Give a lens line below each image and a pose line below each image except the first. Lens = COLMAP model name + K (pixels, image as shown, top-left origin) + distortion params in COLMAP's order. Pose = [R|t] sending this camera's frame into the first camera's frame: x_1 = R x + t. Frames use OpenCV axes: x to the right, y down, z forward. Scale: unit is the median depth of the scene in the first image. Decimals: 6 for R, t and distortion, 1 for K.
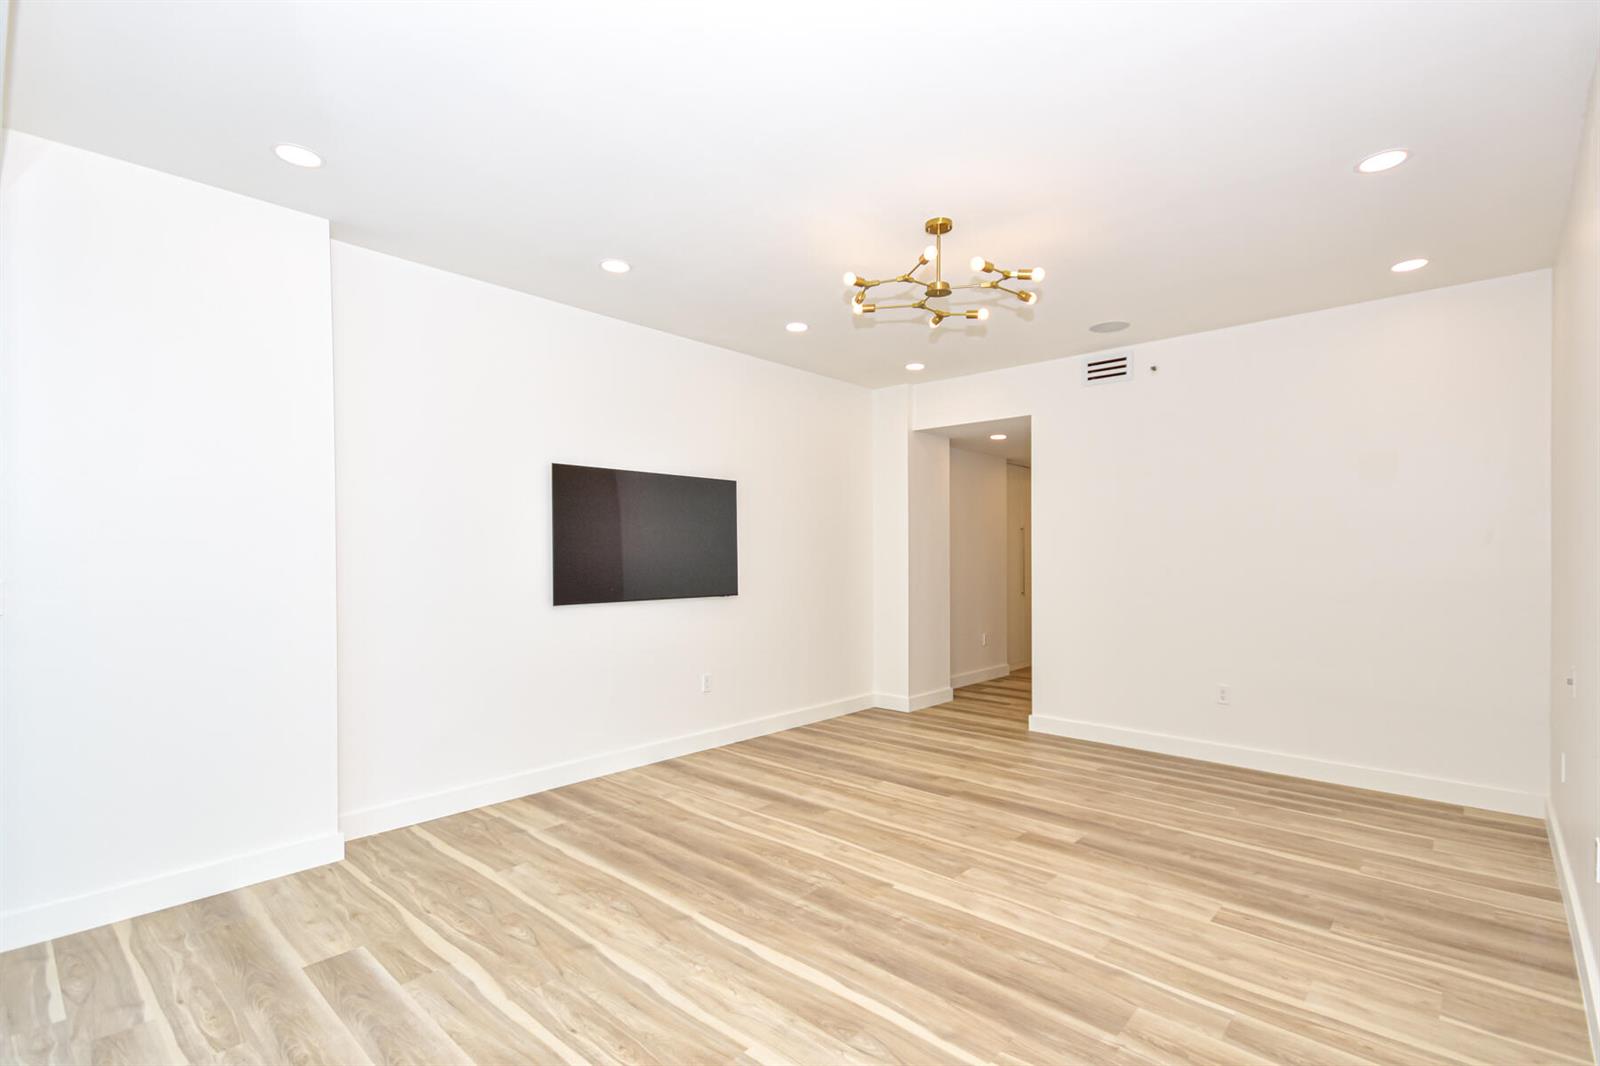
lens RADIAL K [[747.4, 0, 796.7], [0, 747.4, 547.8], [0, 0, 1]] dist [-0.002745, 0.000002]
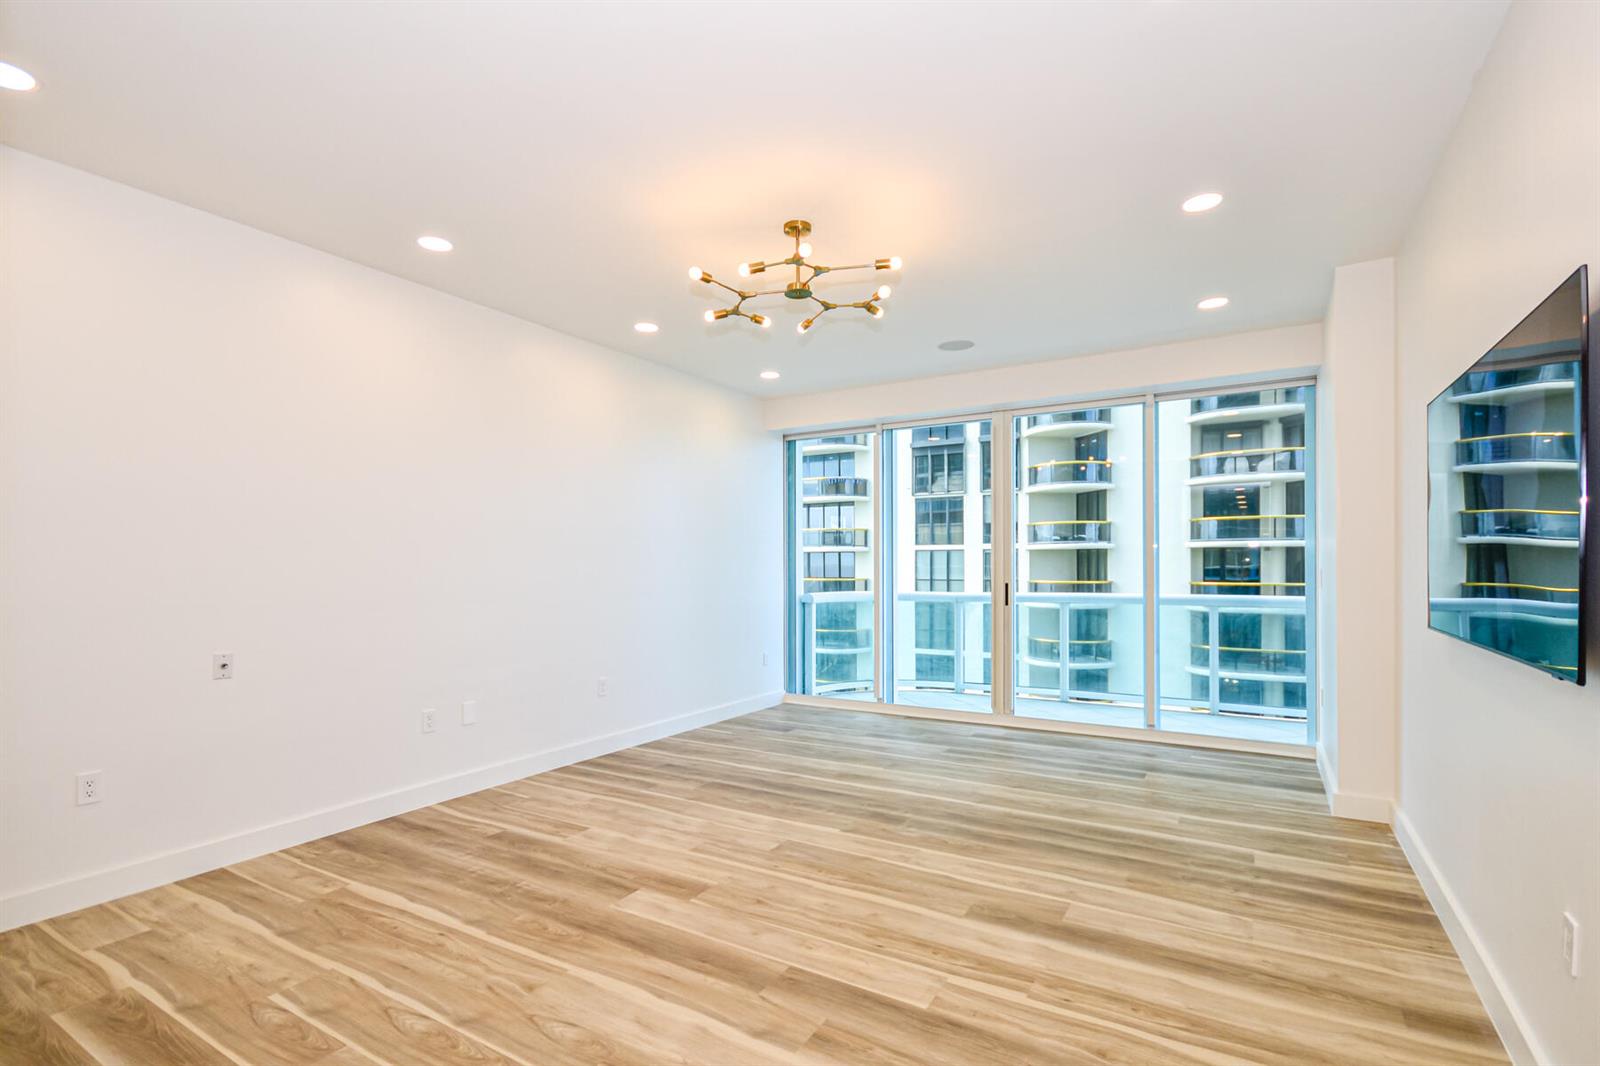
lens RADIAL K [[704.6, 0, 808.7], [0, 704.6, 537.4], [0, 0, 1]] dist [-0.002758, -0.002829]
pose [[-0.976473, -0.003594, -0.215611, 0.375293], [0.006273, 0.998965, -0.045061, 0.050463], [0.215550, -0.045354, -0.975439, 1.886938]]
